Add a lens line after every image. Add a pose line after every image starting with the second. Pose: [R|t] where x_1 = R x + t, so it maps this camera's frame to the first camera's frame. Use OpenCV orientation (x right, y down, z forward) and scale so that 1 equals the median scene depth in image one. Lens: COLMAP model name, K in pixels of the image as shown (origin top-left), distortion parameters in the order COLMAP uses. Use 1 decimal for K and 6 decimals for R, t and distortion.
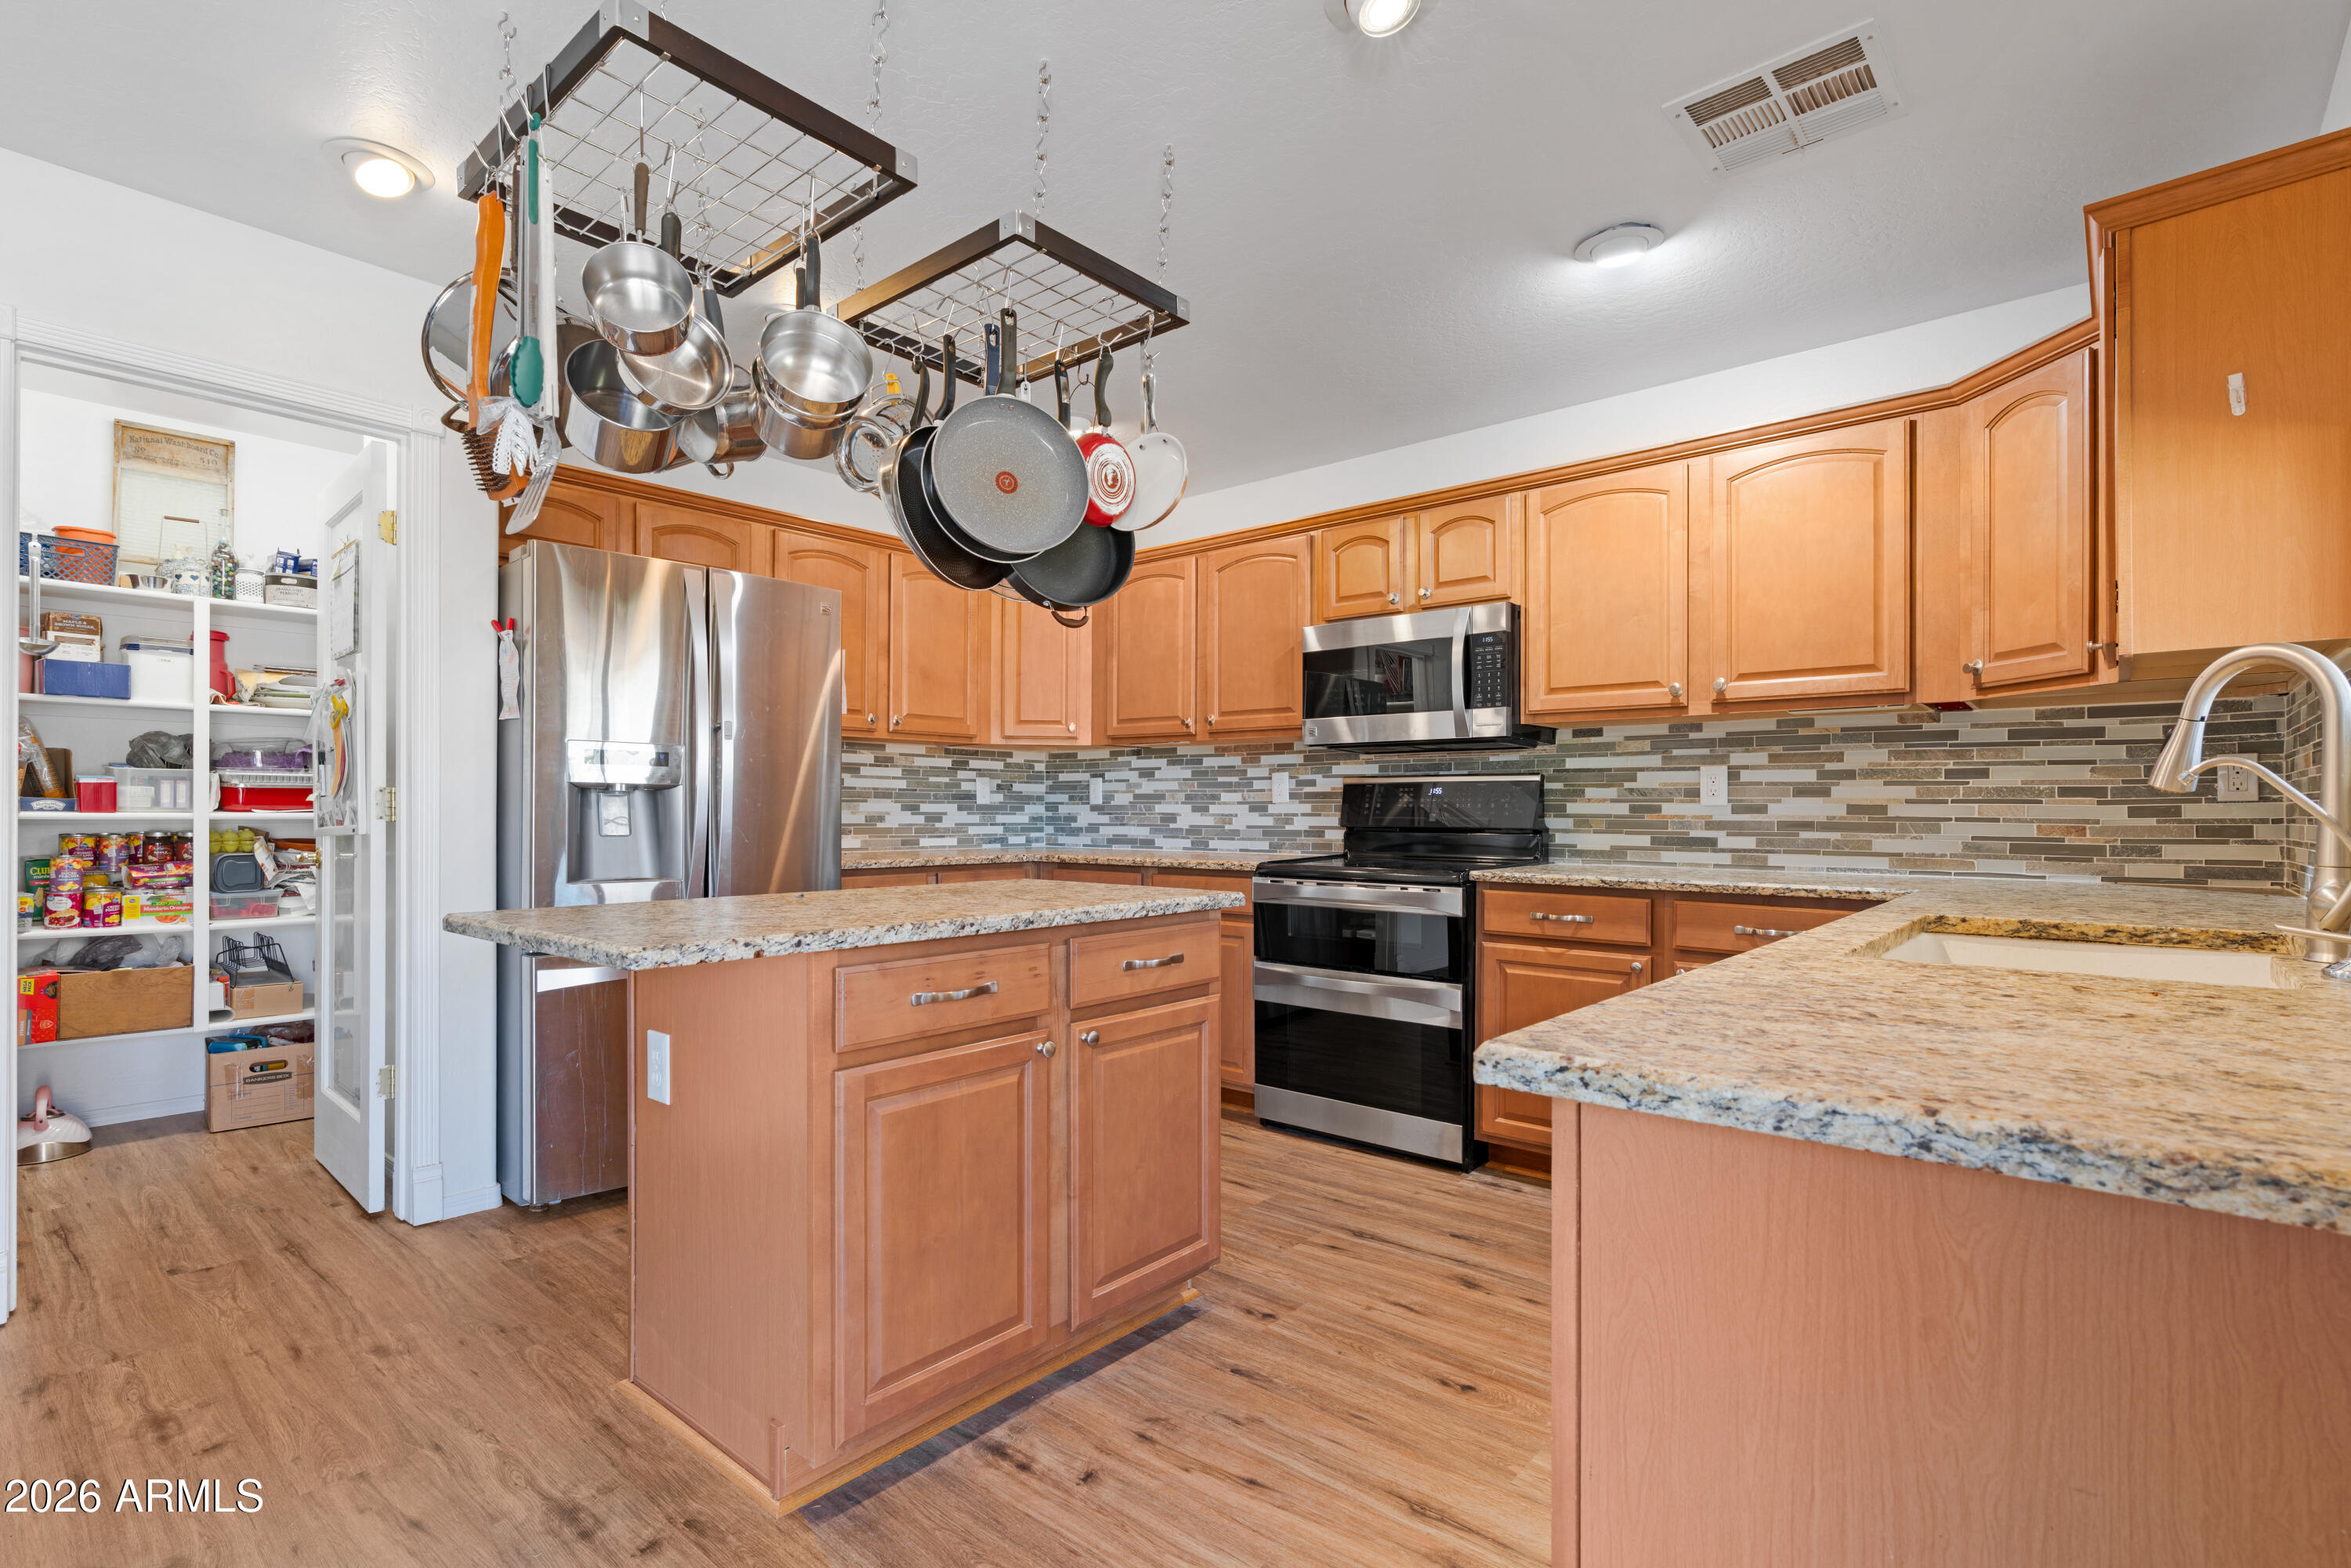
lens RADIAL K [[1107.0, 0, 1135.7], [0, 1107.0, 813.3], [0, 0, 1]] dist [-0.014853, 0.008822]
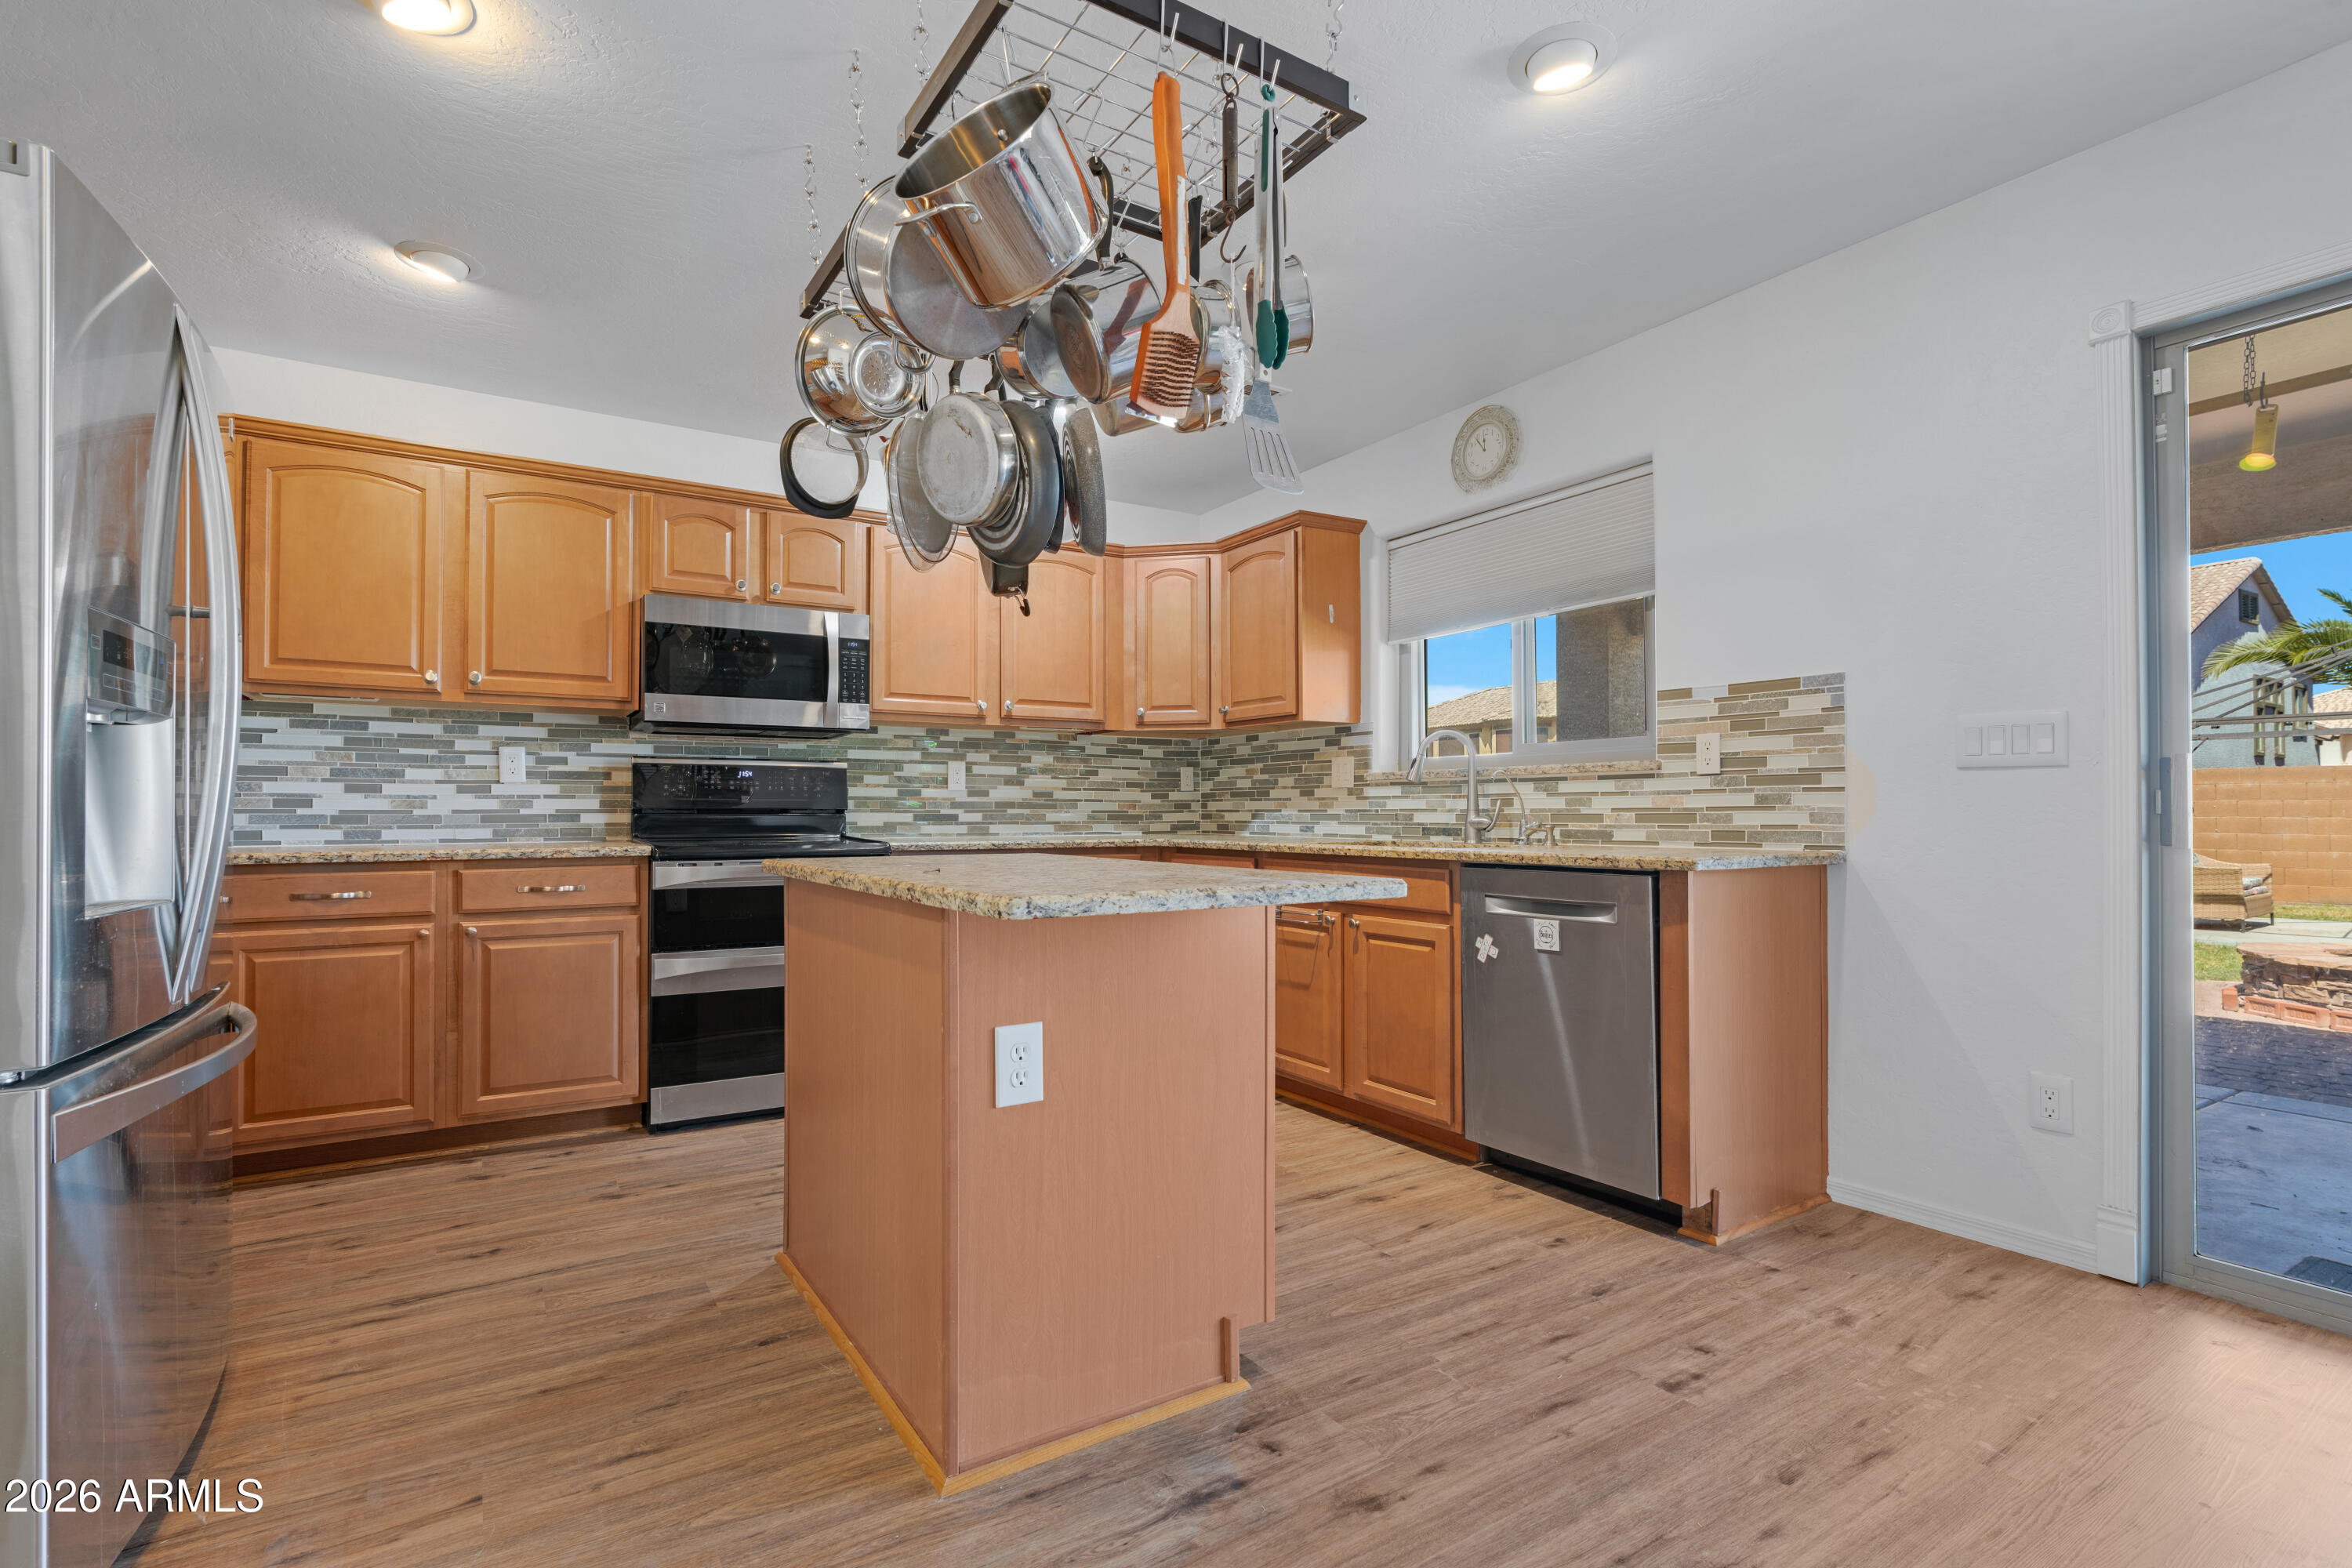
lens RADIAL K [[1107.5, 0, 1166.2], [0, 1107.5, 806.1], [0, 0, 1]] dist [-0.014853, 0.008822]
pose [[0.270666, 0.001676, 0.962672, -0.740739], [0.003710, 0.999989, -0.002784, 0.017240], [-0.962666, 0.004325, 0.270657, 0.390054]]
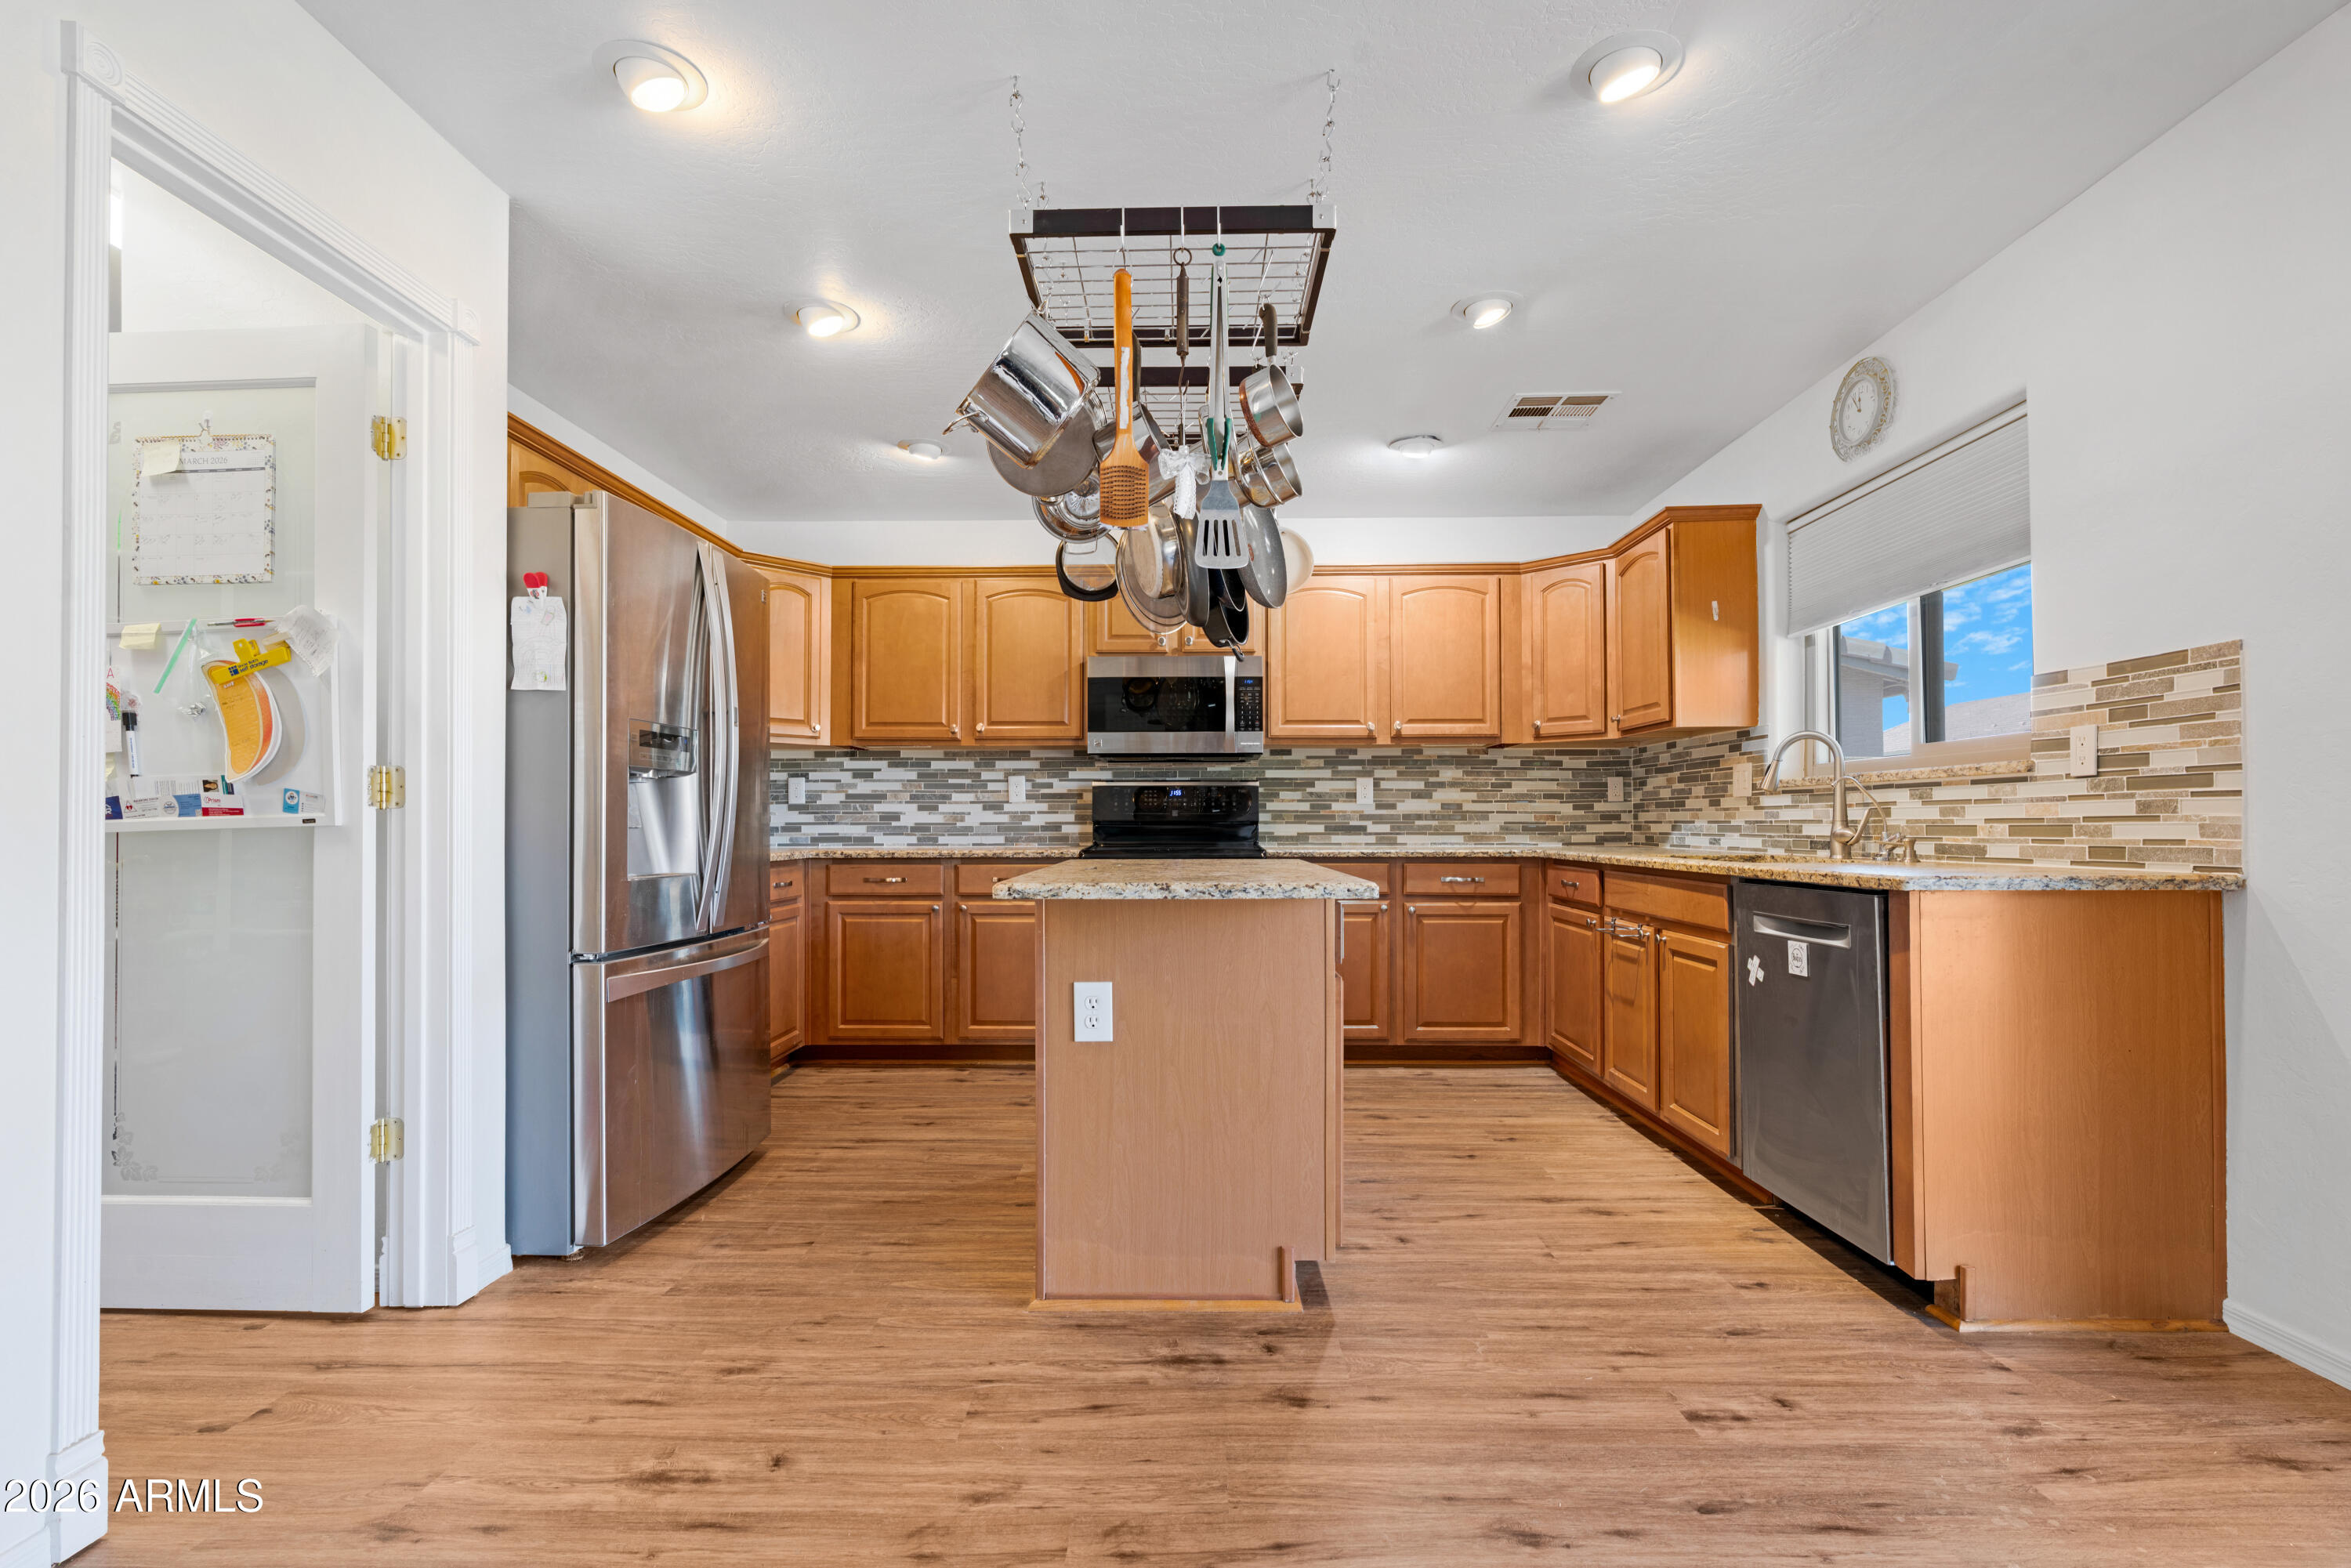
lens RADIAL K [[1107.0, 0, 1162.0], [0, 1107.0, 818.5], [0, 0, 1]] dist [-0.014853, 0.008822]
pose [[0.759673, -0.001382, 0.650304, -0.681192], [0.005573, 0.999975, -0.004385, 0.017990], [-0.650282, 0.006955, 0.759661, 0.036459]]
